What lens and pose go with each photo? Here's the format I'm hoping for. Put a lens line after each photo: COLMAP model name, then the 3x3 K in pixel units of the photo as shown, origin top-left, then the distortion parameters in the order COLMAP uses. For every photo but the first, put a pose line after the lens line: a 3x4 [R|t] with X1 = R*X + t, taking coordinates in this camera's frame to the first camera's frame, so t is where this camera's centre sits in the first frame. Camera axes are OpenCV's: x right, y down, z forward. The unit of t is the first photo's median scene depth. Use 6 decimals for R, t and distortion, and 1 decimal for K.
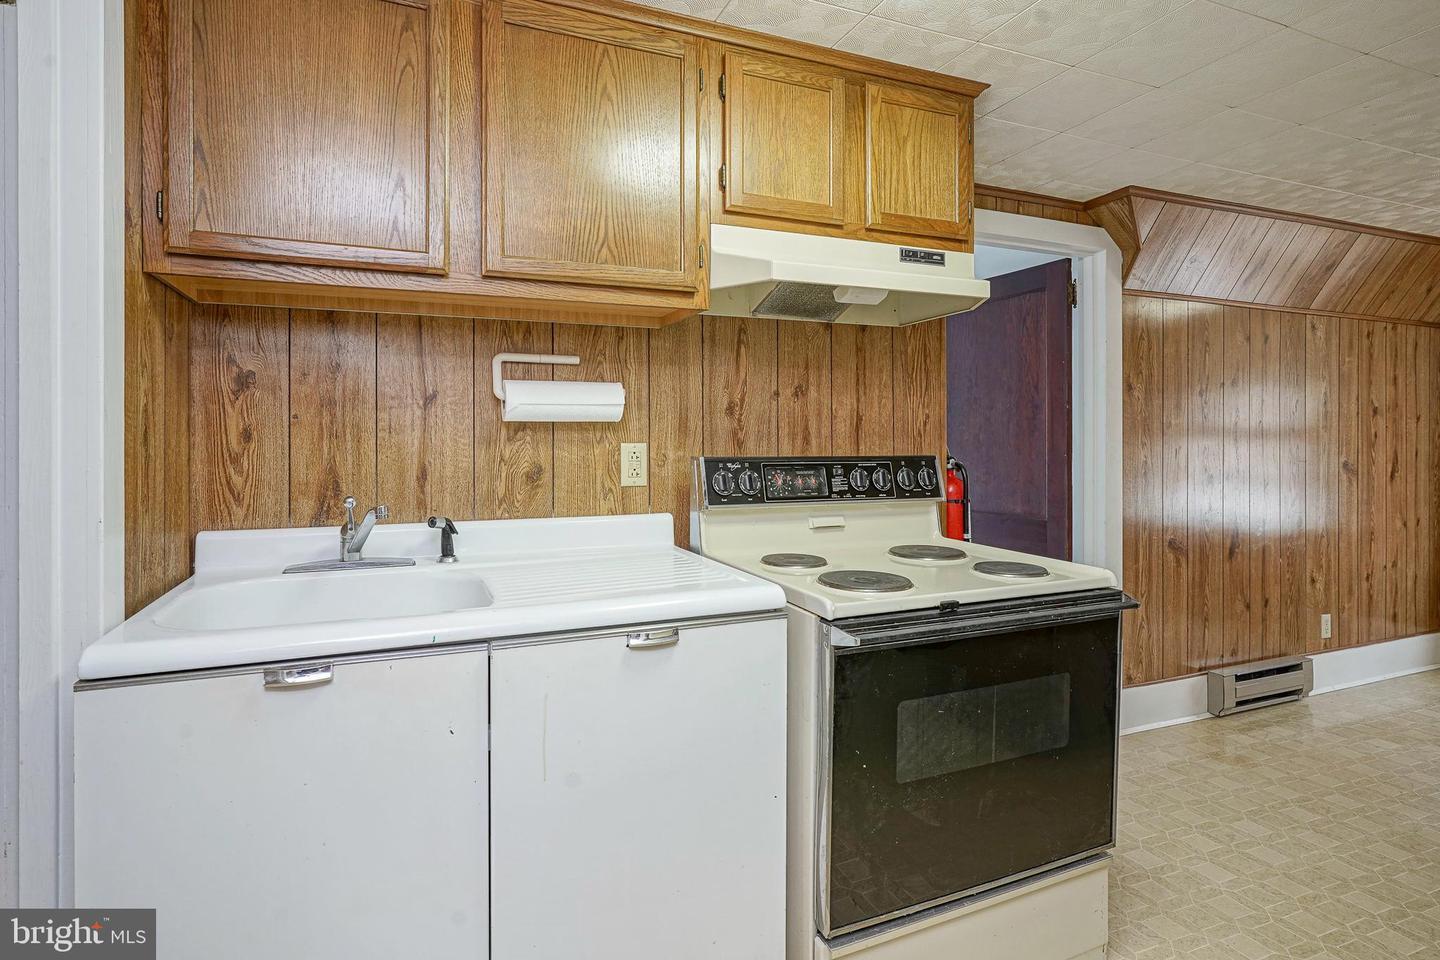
lens RADIAL K [[695.8, 0, 708.2], [0, 695.8, 478.8], [0, 0, 1]] dist [-0.000304, 0.001640]
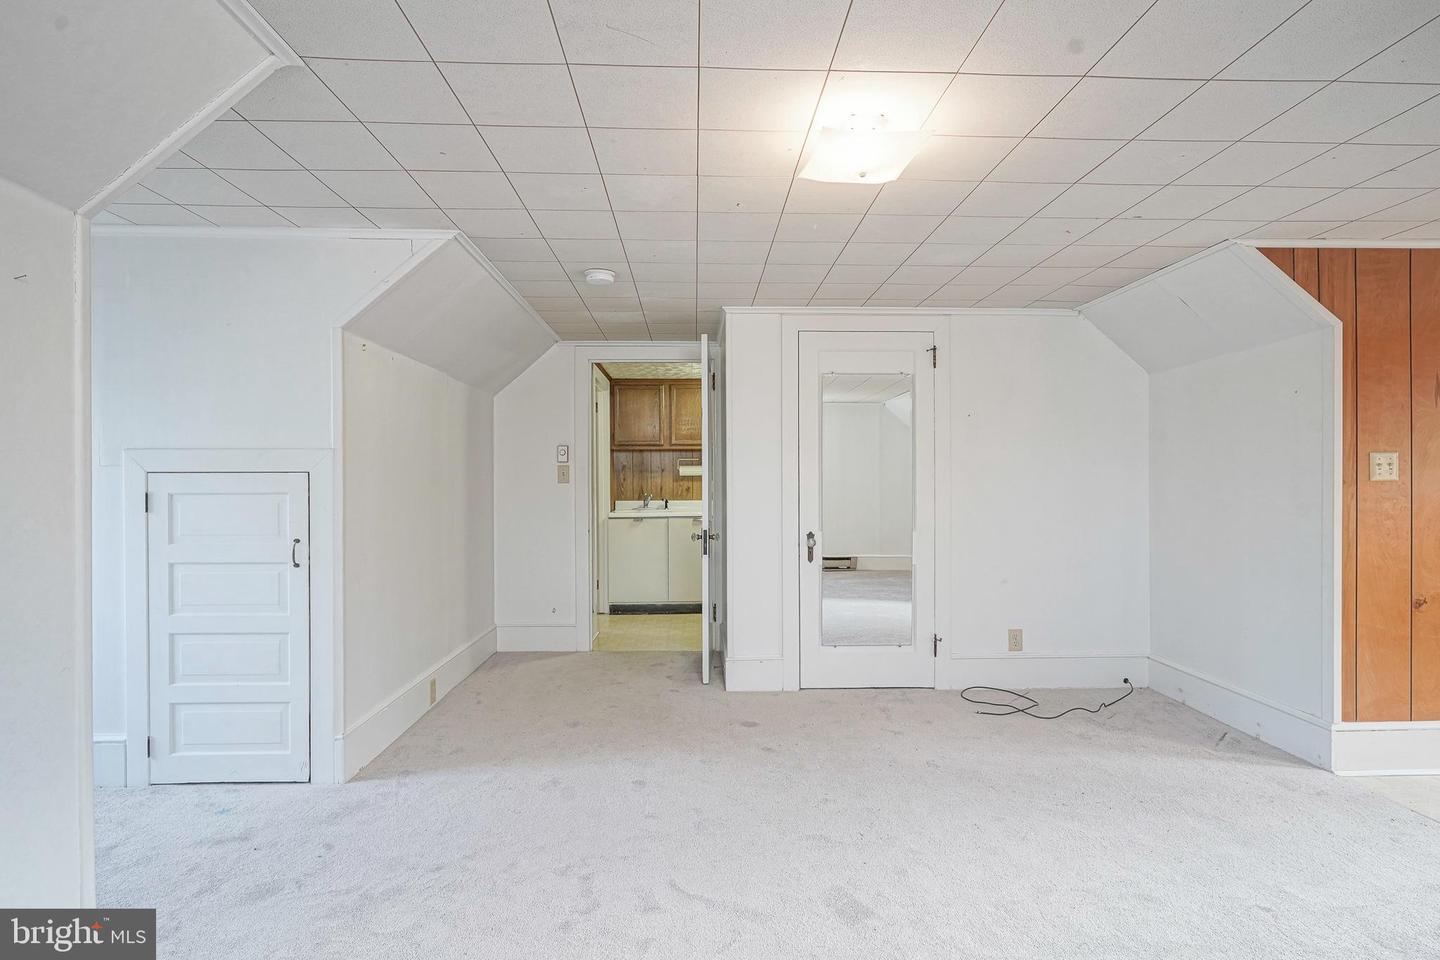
lens RADIAL K [[695.8, 0, 708.2], [0, 695.8, 478.8], [0, 0, 1]] dist [-0.000304, 0.001640]
pose [[0.930862, 0.005829, -0.365324, 0.861336], [-0.010891, 0.999871, -0.011796, -0.013161], [0.365208, 0.014959, 0.930806, -1.739604]]
